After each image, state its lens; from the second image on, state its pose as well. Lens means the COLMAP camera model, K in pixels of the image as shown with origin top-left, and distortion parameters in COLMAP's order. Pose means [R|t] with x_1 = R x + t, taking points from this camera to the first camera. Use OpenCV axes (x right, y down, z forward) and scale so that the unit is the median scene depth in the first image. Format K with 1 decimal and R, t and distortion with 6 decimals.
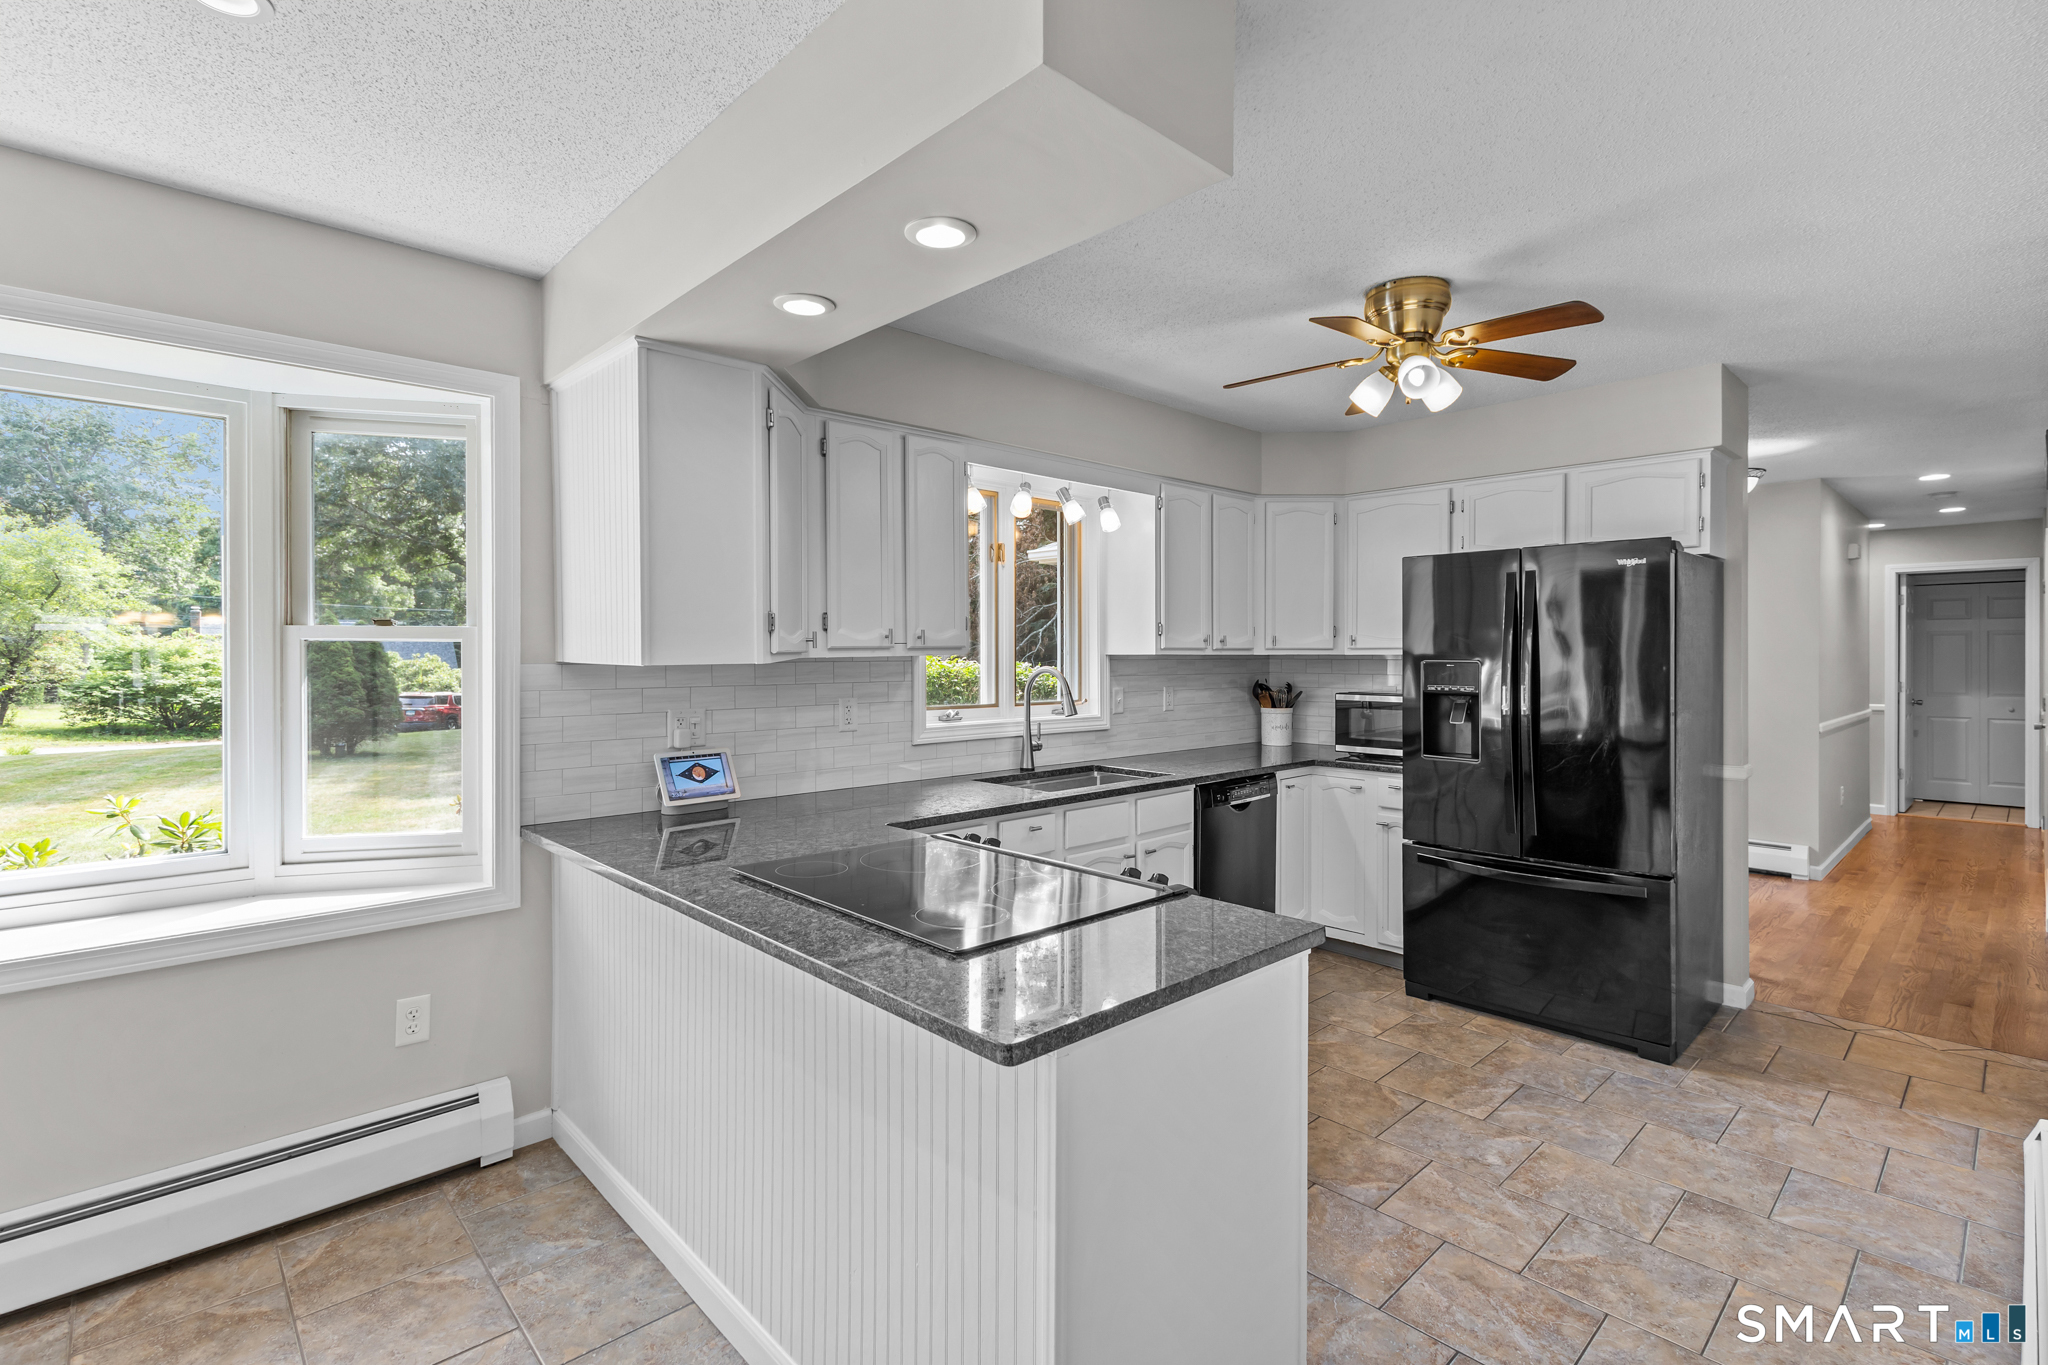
lens RADIAL K [[950.5, 0, 1012.0], [0, 950.5, 664.6], [0, 0, 1]] dist [0.009441, -0.002581]
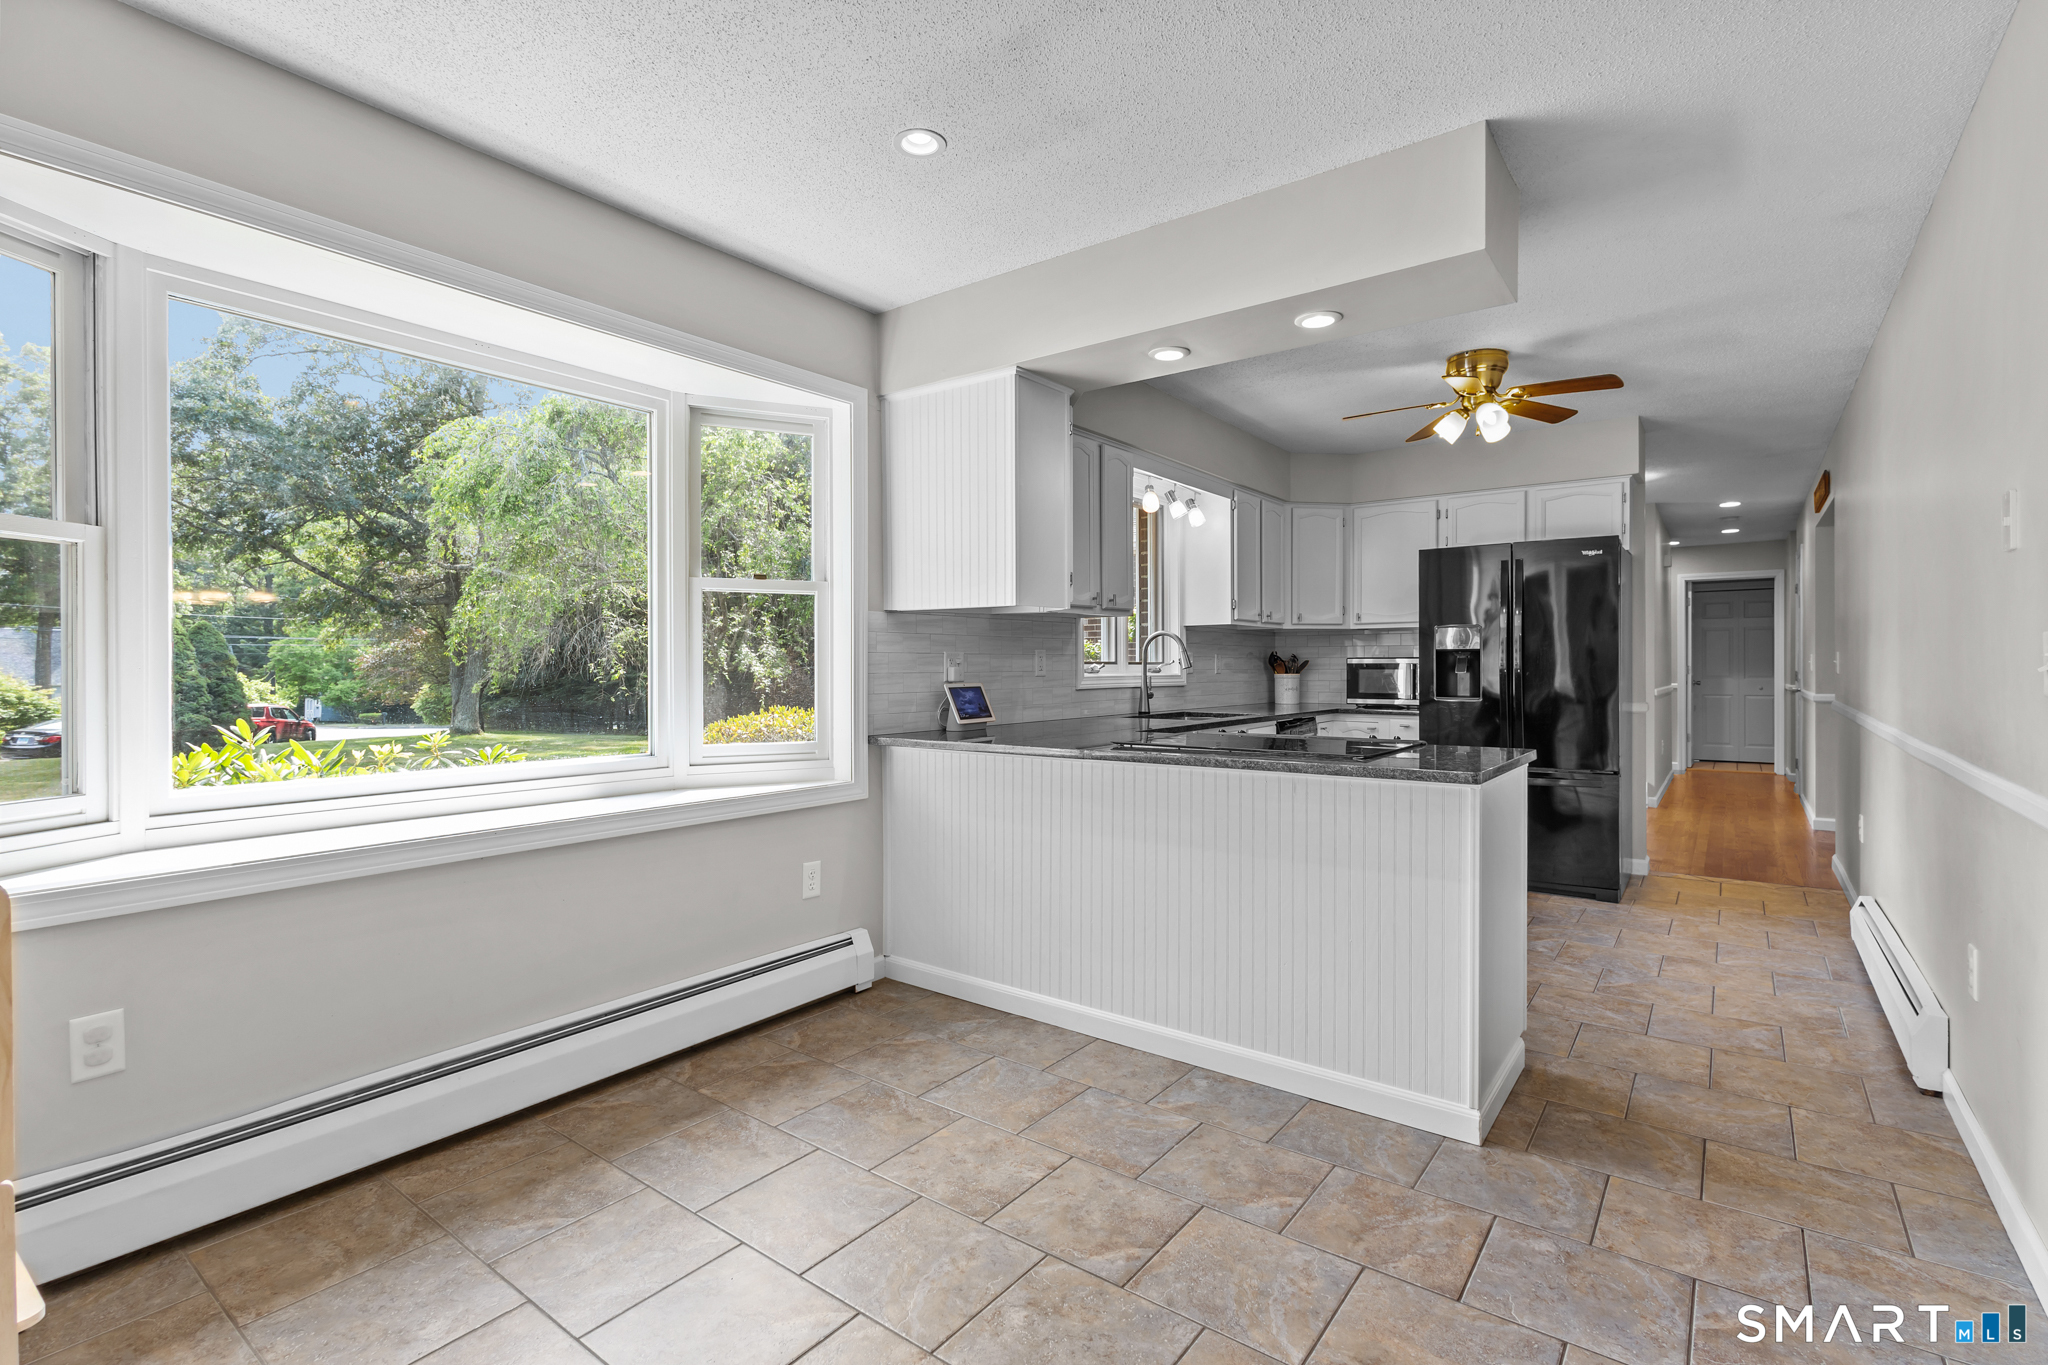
lens RADIAL K [[950.5, 0, 1014.1], [0, 950.5, 675.6], [0, 0, 1]] dist [0.009441, -0.002581]
pose [[0.985153, -0.003719, 0.171638, -0.427888], [0.004121, 0.999990, -0.001989, 0.072298], [-0.171629, 0.002667, 0.985158, -0.243985]]
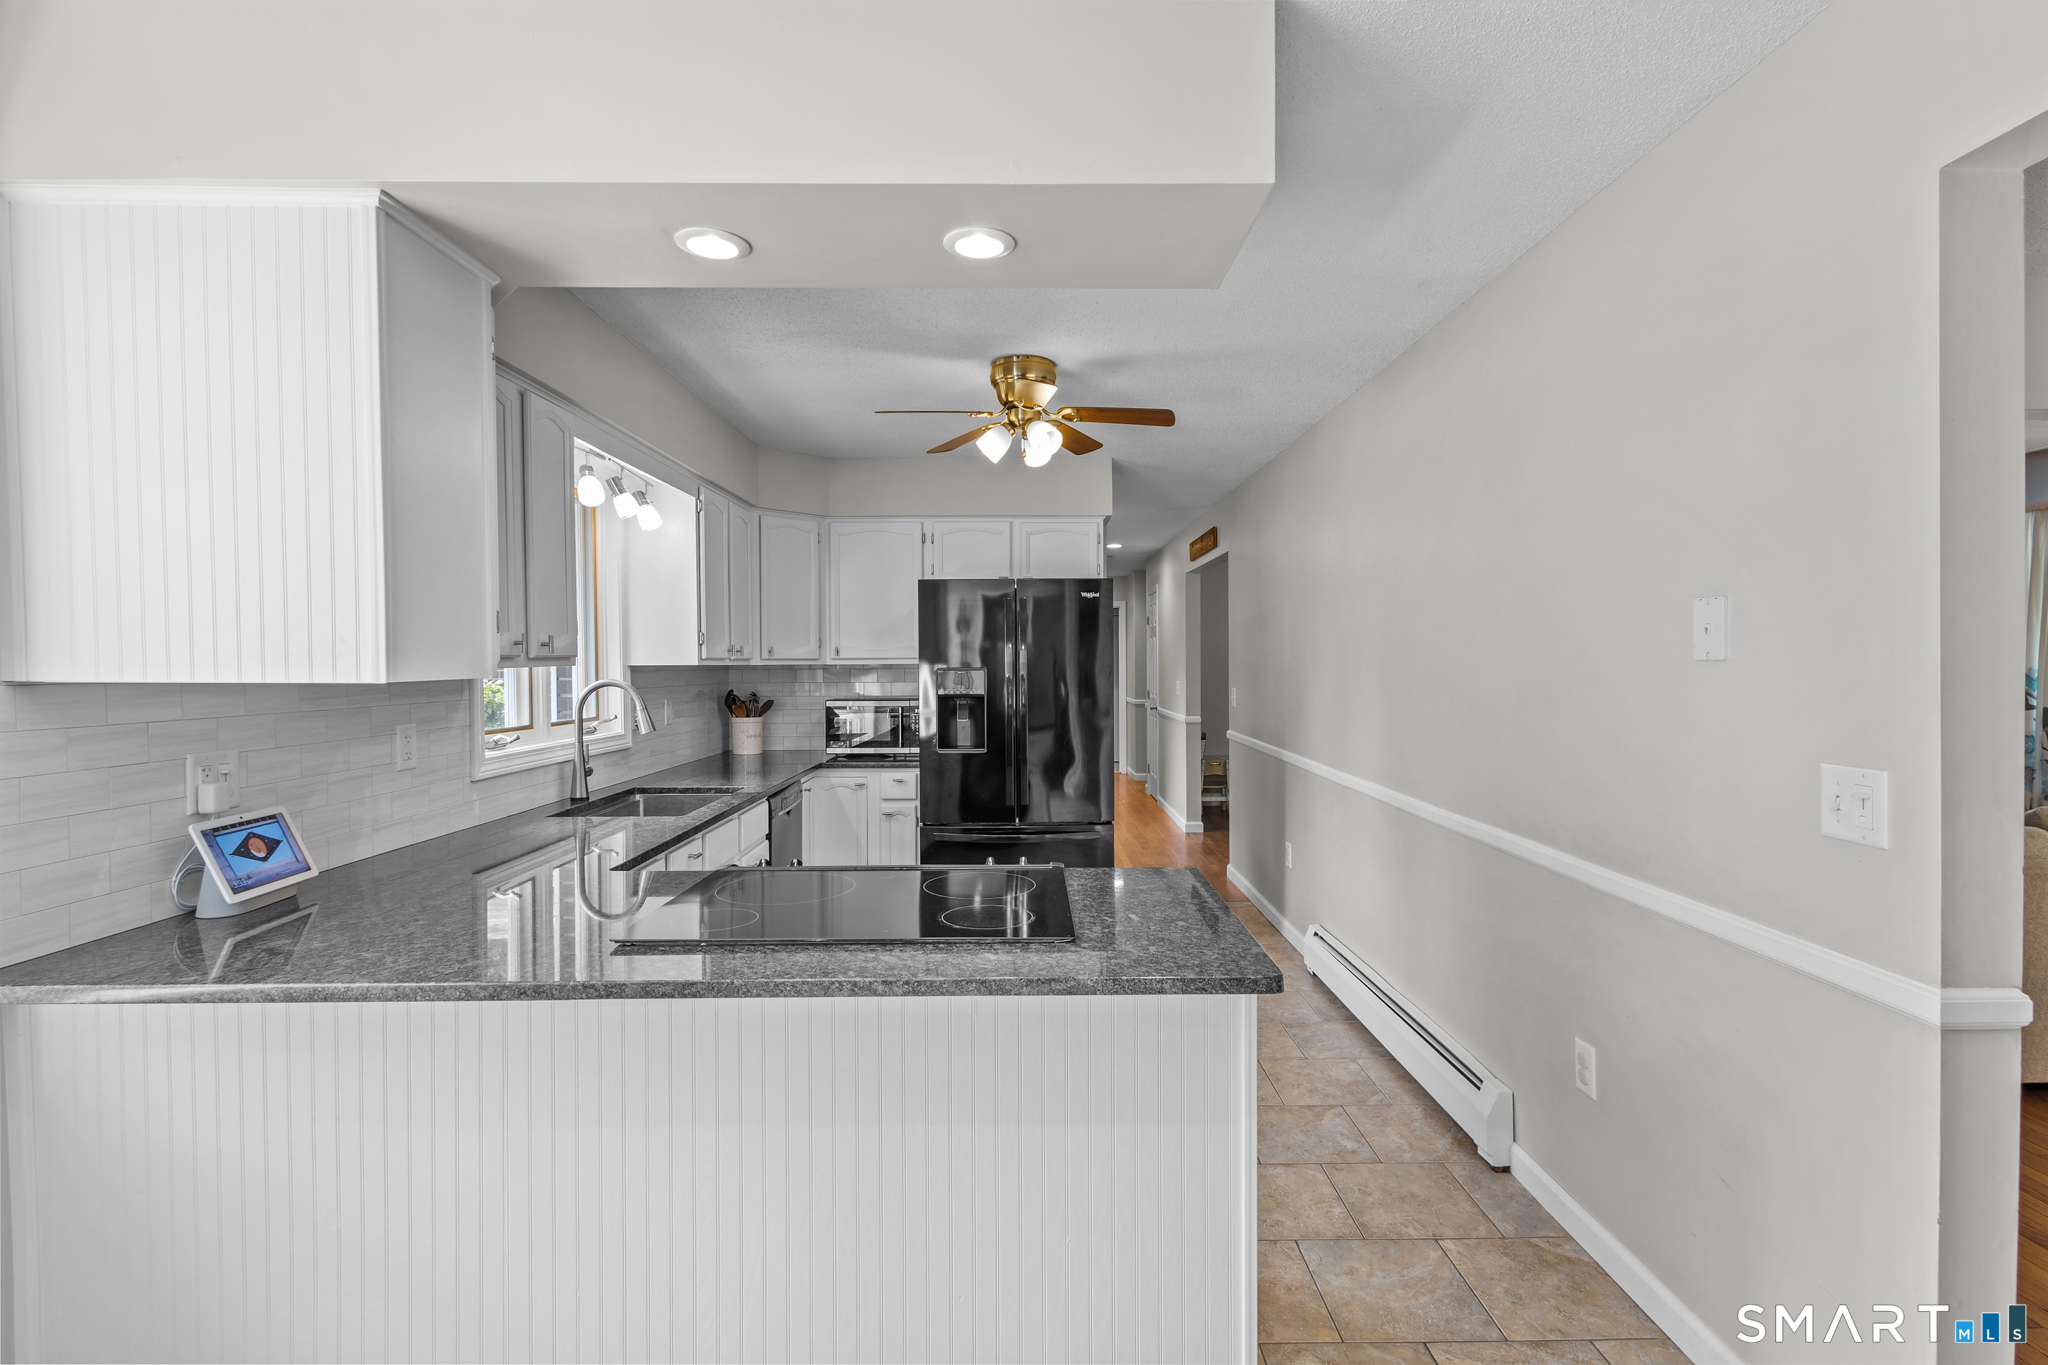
lens RADIAL K [[950.5, 0, 1033.4], [0, 950.5, 679.8], [0, 0, 1]] dist [0.009441, -0.002581]
pose [[0.672981, -0.016726, 0.739471, -0.395663], [0.013875, 0.999854, 0.009989, -0.000667], [-0.739530, 0.003538, 0.673115, 0.138503]]
